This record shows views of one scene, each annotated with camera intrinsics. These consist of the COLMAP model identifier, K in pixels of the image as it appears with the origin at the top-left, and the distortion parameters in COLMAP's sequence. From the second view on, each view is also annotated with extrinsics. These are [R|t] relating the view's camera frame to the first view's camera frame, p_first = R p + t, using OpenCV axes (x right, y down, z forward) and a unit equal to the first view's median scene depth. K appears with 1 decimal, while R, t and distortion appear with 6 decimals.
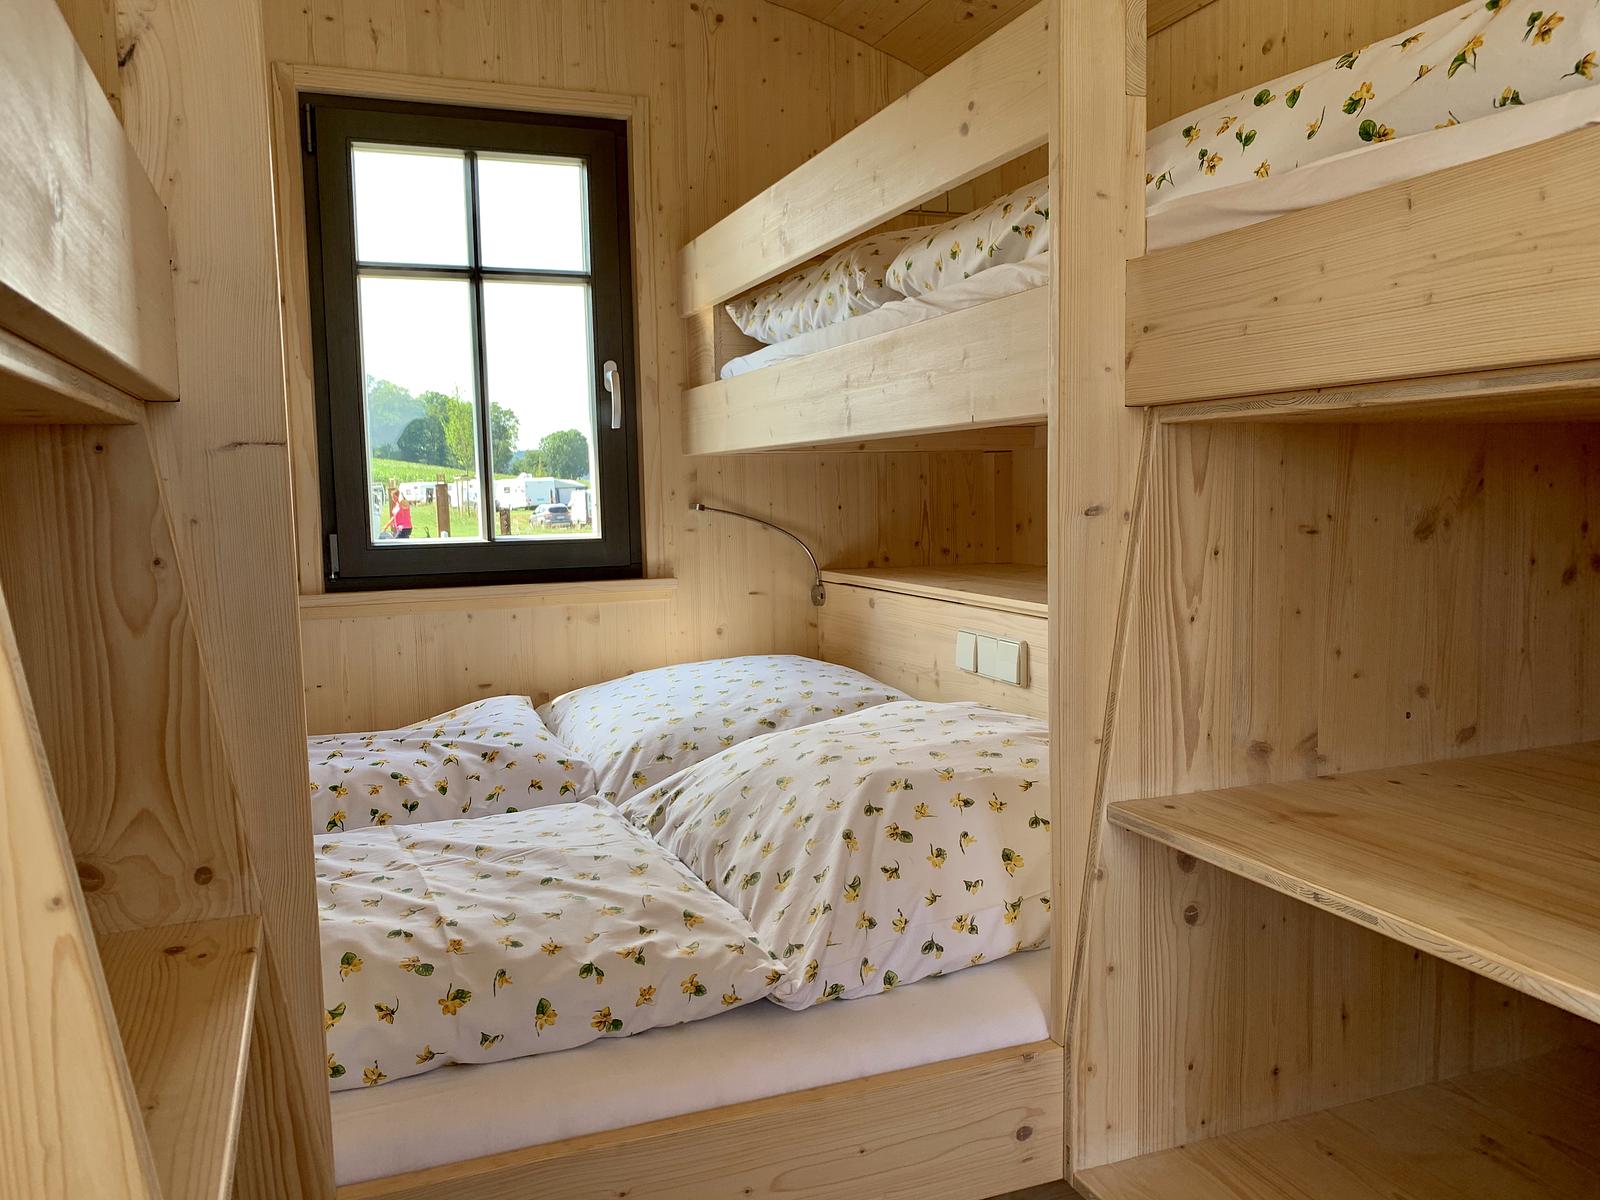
lens RADIAL K [[1234.5, 0, 797.4], [0, 1234.5, 594.5], [0, 0, 1]] dist [0.005195, 0.000505]
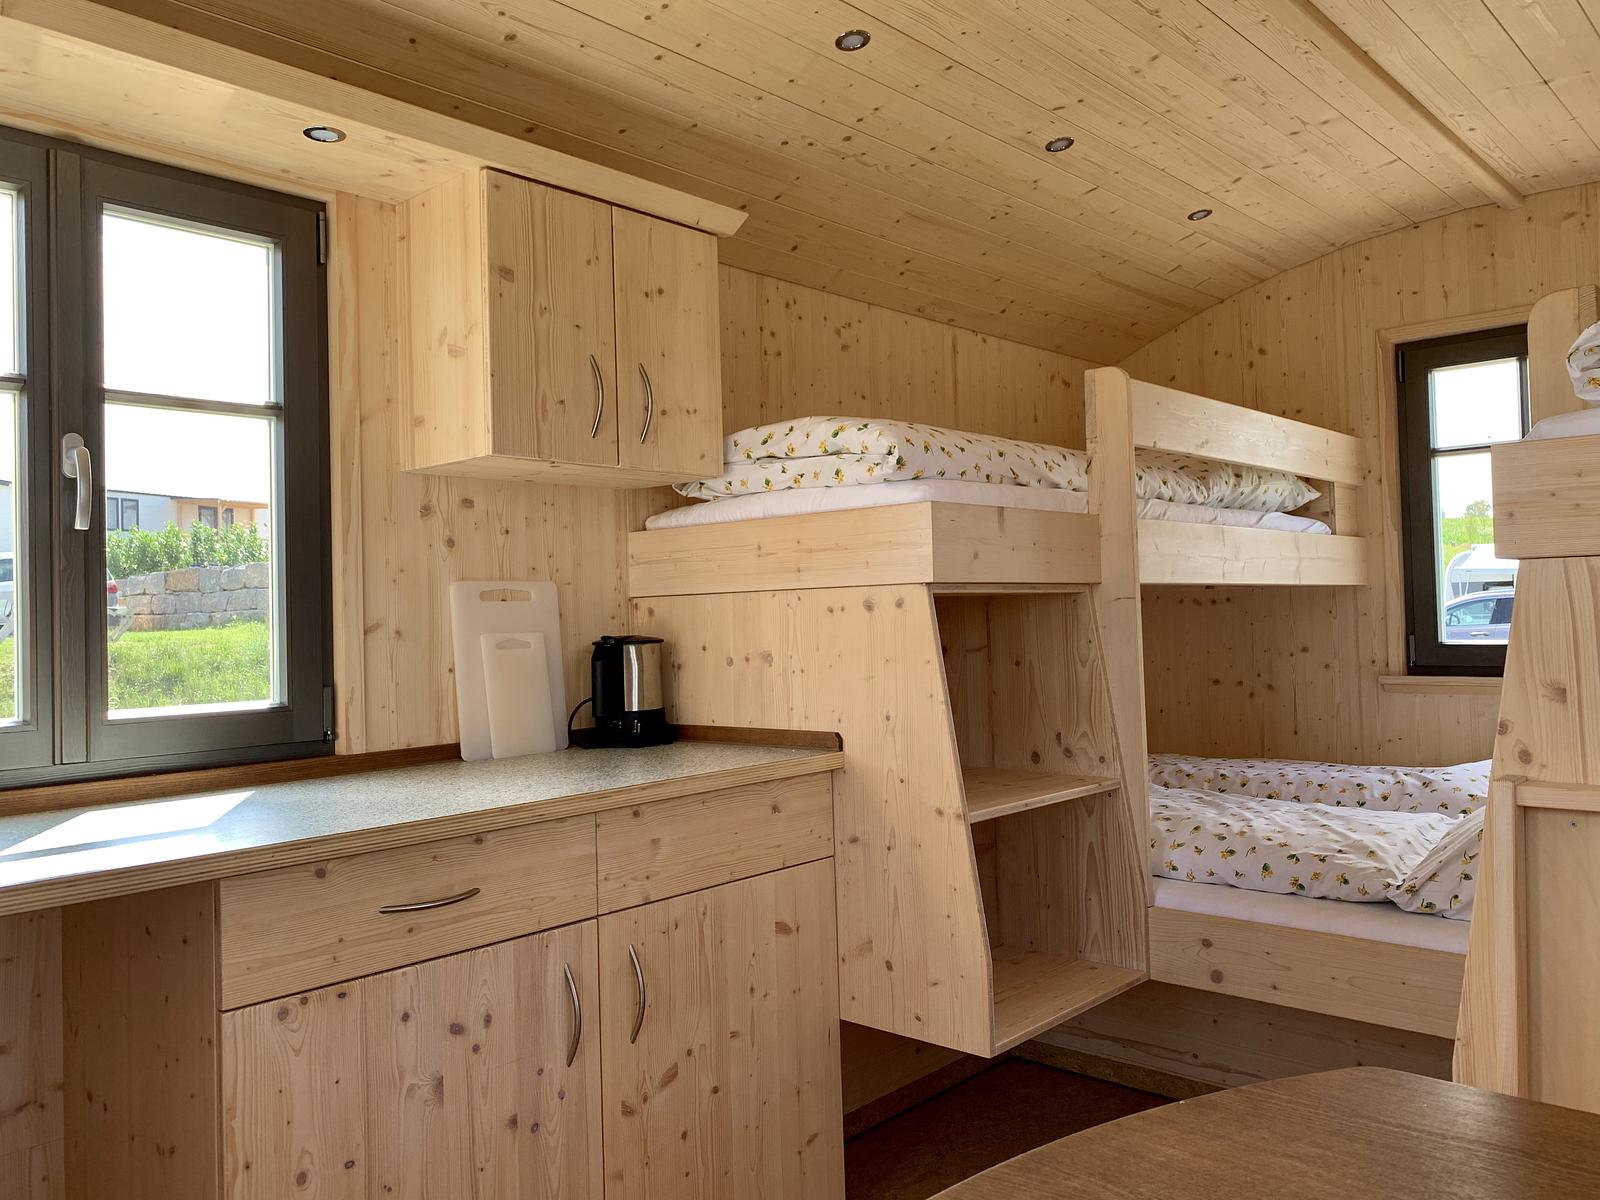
lens RADIAL K [[1234.5, 0, 798.1], [0, 1234.5, 597.5], [0, 0, 1]] dist [0.005195, 0.000505]
pose [[0.450812, 0.000084, -0.892619, 1.177906], [-0.066352, 0.997237, -0.033416, 0.007499], [0.890149, 0.074291, 0.449572, -0.595277]]
